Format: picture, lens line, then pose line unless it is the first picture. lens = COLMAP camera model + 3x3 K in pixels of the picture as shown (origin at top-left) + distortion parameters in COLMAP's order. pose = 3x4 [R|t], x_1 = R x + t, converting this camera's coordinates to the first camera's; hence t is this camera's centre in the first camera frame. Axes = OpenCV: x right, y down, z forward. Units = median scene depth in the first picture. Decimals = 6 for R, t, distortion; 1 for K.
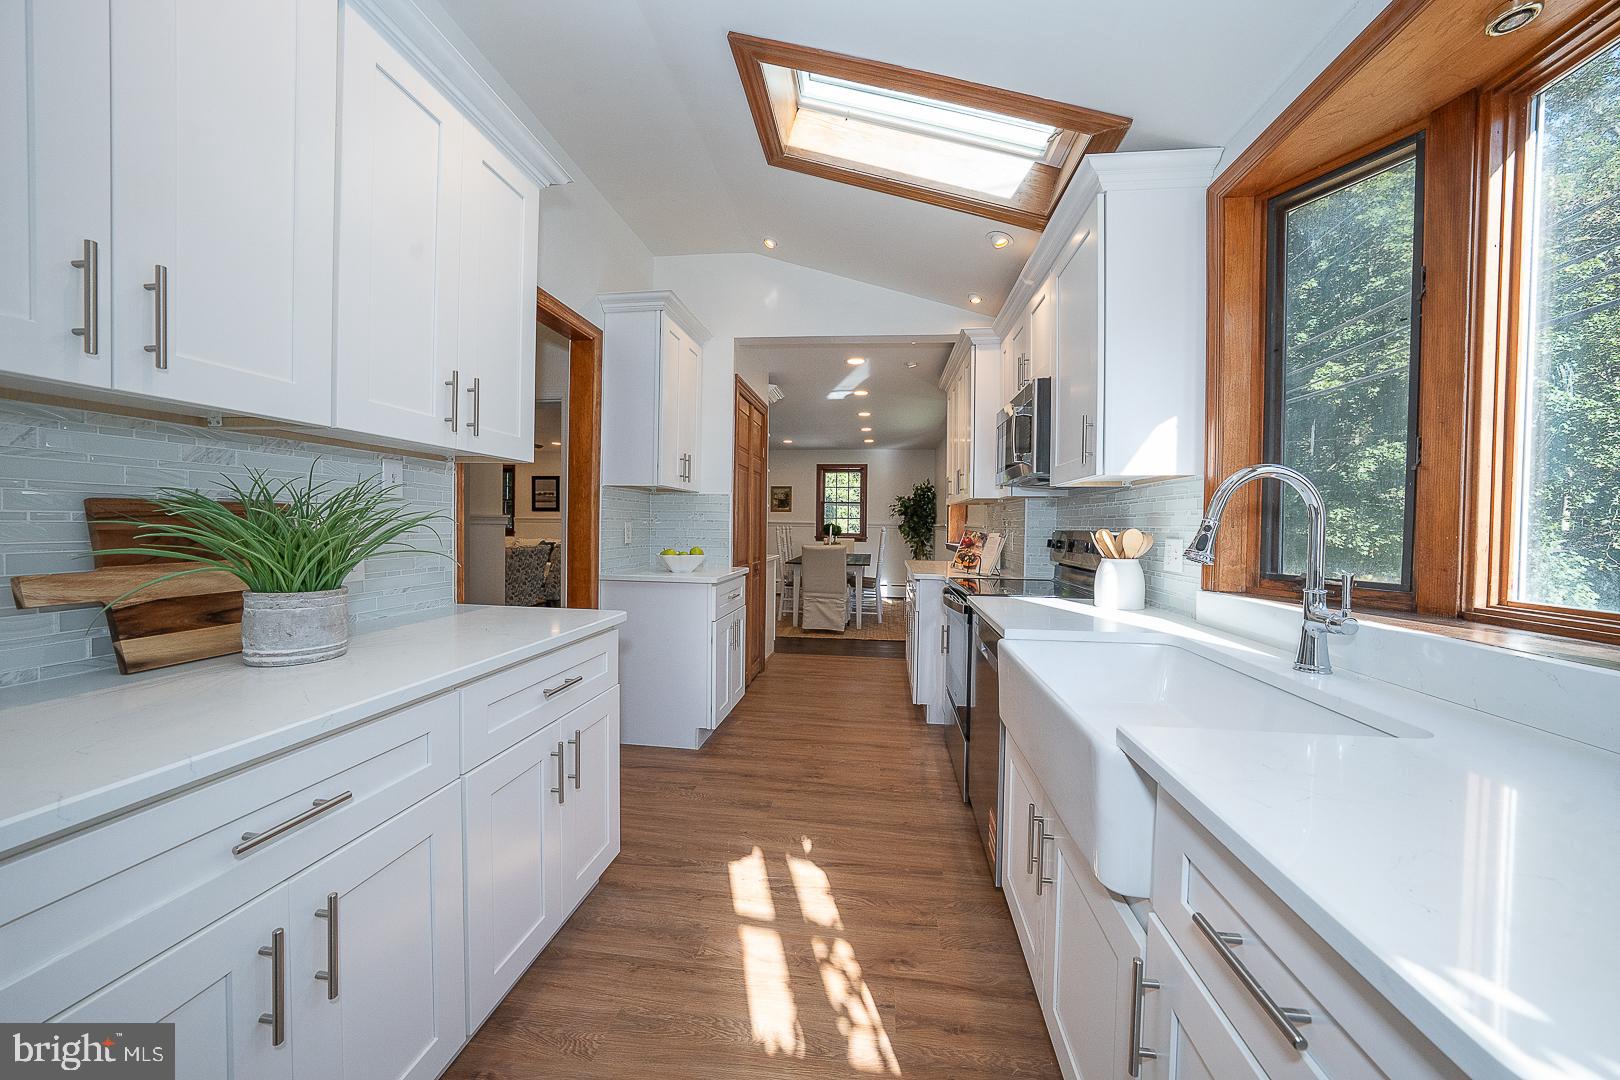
lens RADIAL K [[558.2, 0, 813.2], [0, 558.2, 537.4], [0, 0, 1]] dist [-0.031284, 0.006471]
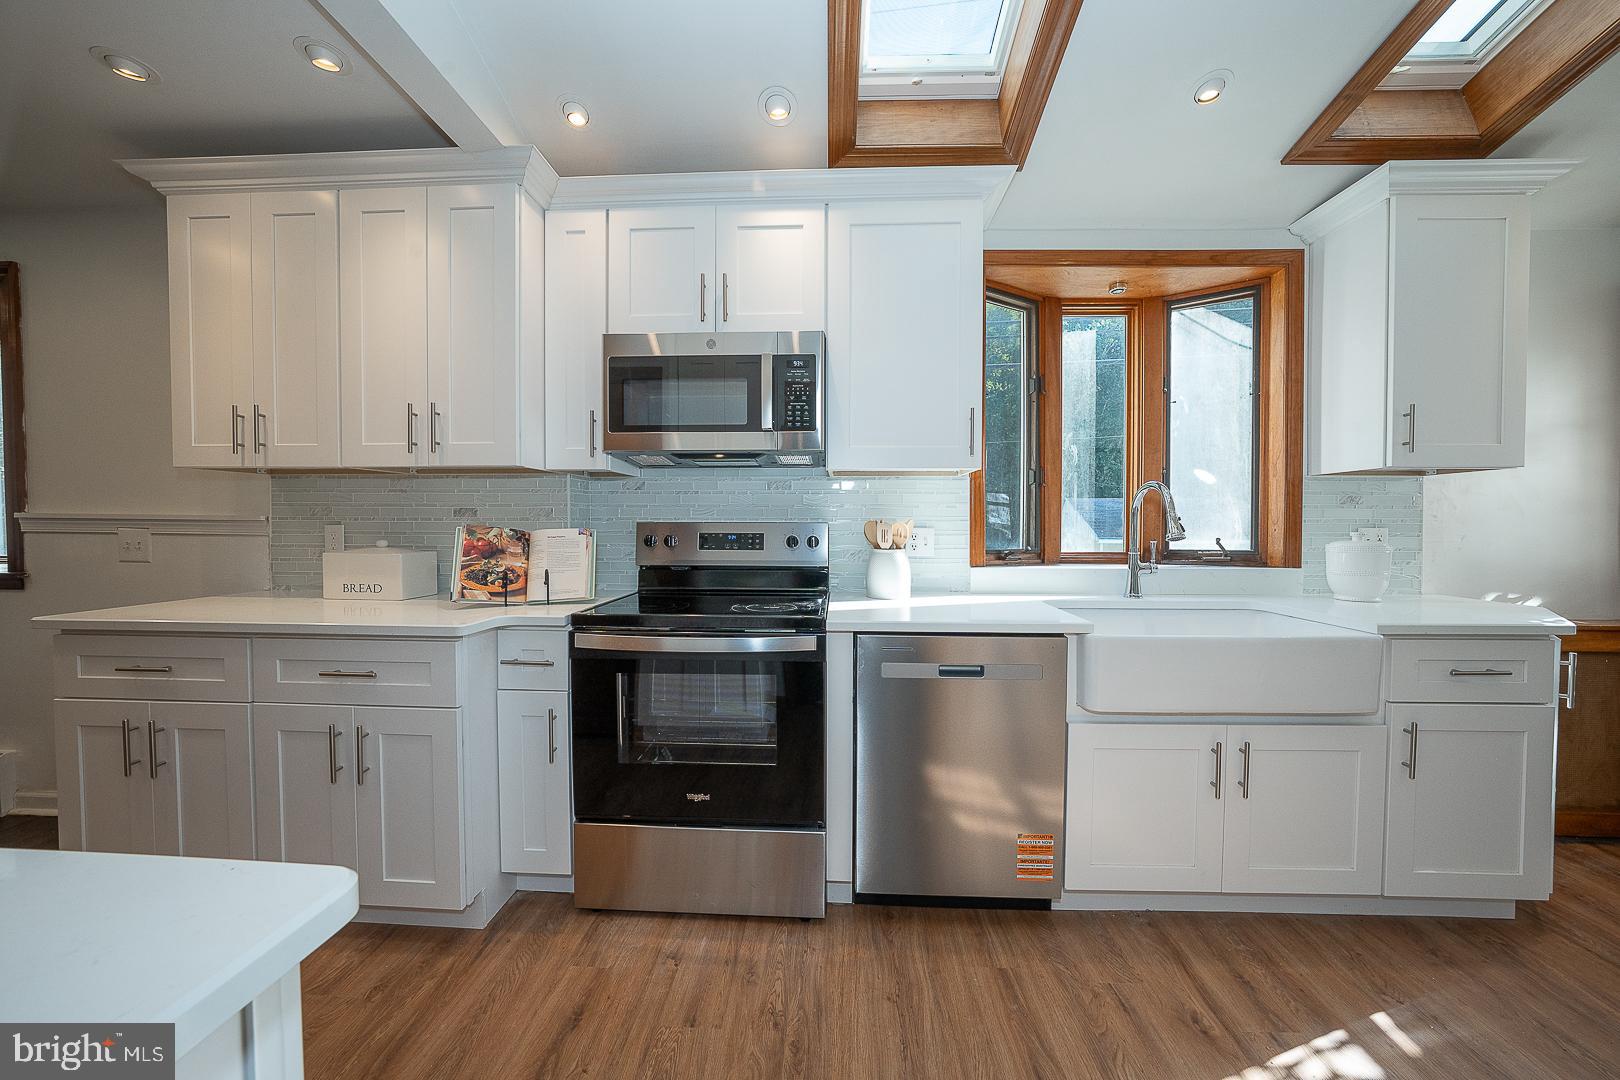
lens RADIAL K [[558.2, 0, 813.2], [0, 558.2, 537.4], [0, 0, 1]] dist [-0.031284, 0.006471]
pose [[-0.081773, -0.036028, 0.996000, -0.459615], [0.021496, 0.999050, 0.037904, -0.024051], [-0.996419, 0.024510, -0.080921, 1.249155]]
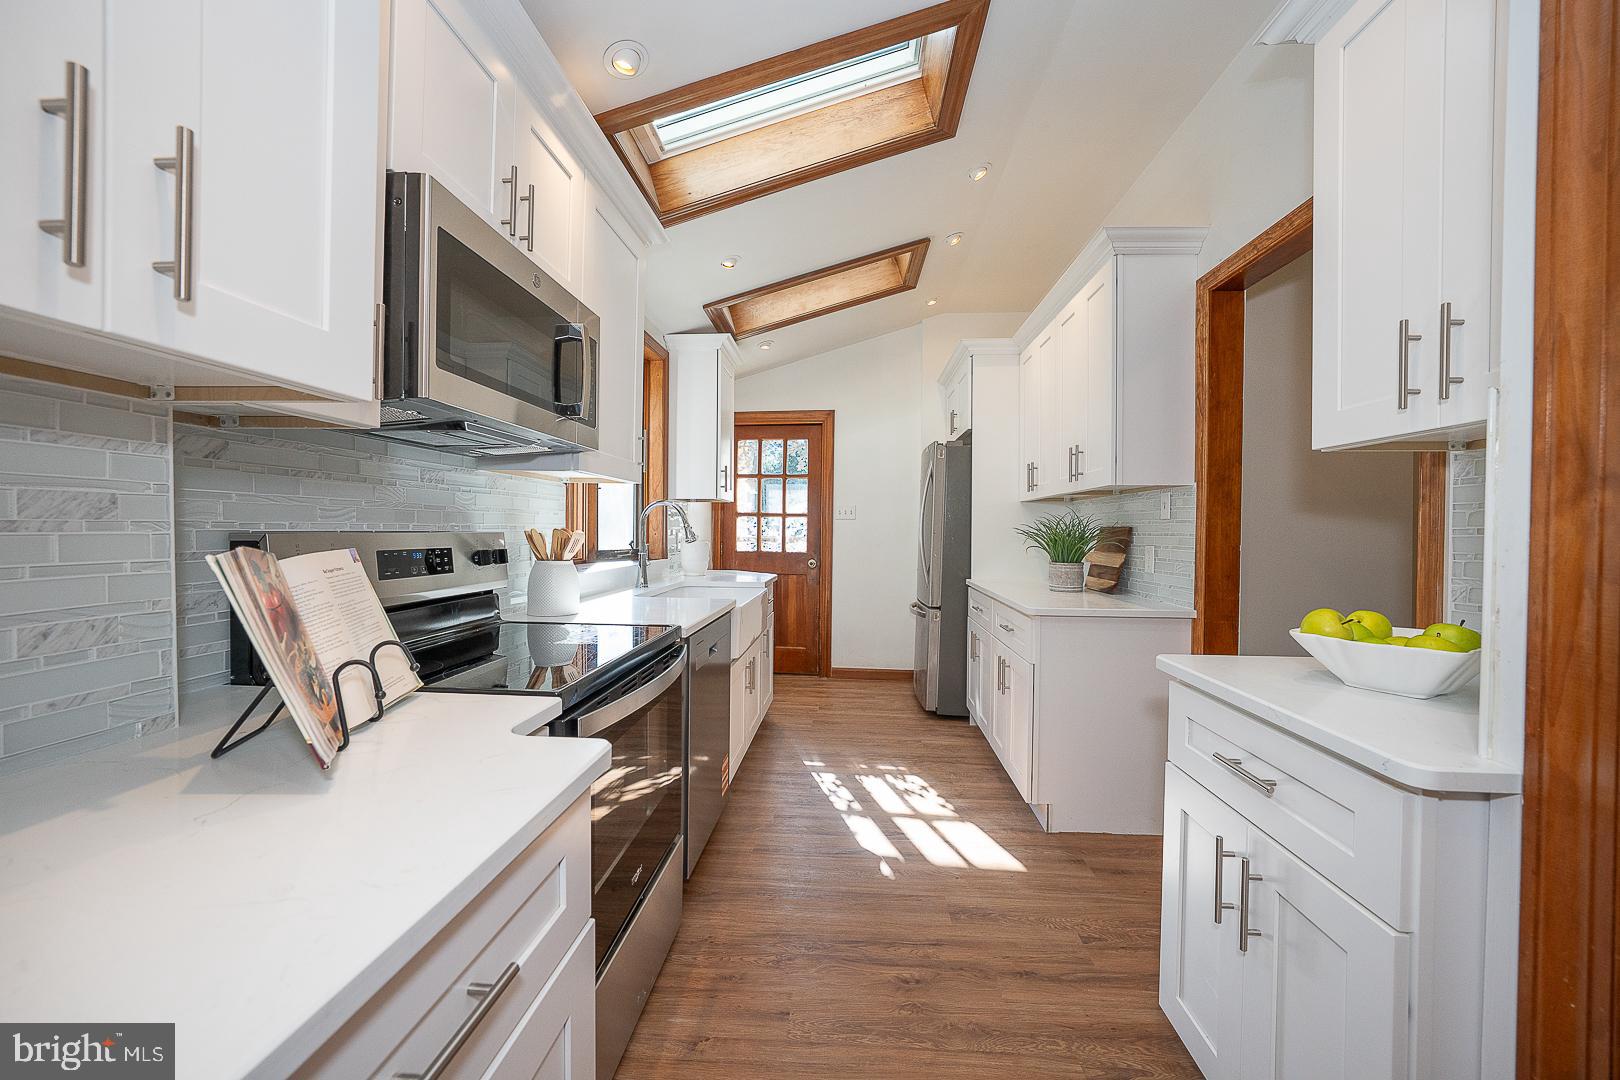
lens RADIAL K [[617.1, 0, 809.5], [0, 617.1, 530.8], [0, 0, 1]] dist [-0.001270, -0.000075]
pose [[-0.998347, -0.029888, -0.049084, 0.193928], [-0.031555, 0.998939, 0.033539, -0.056868], [0.048030, 0.035032, -0.998231, 2.092111]]
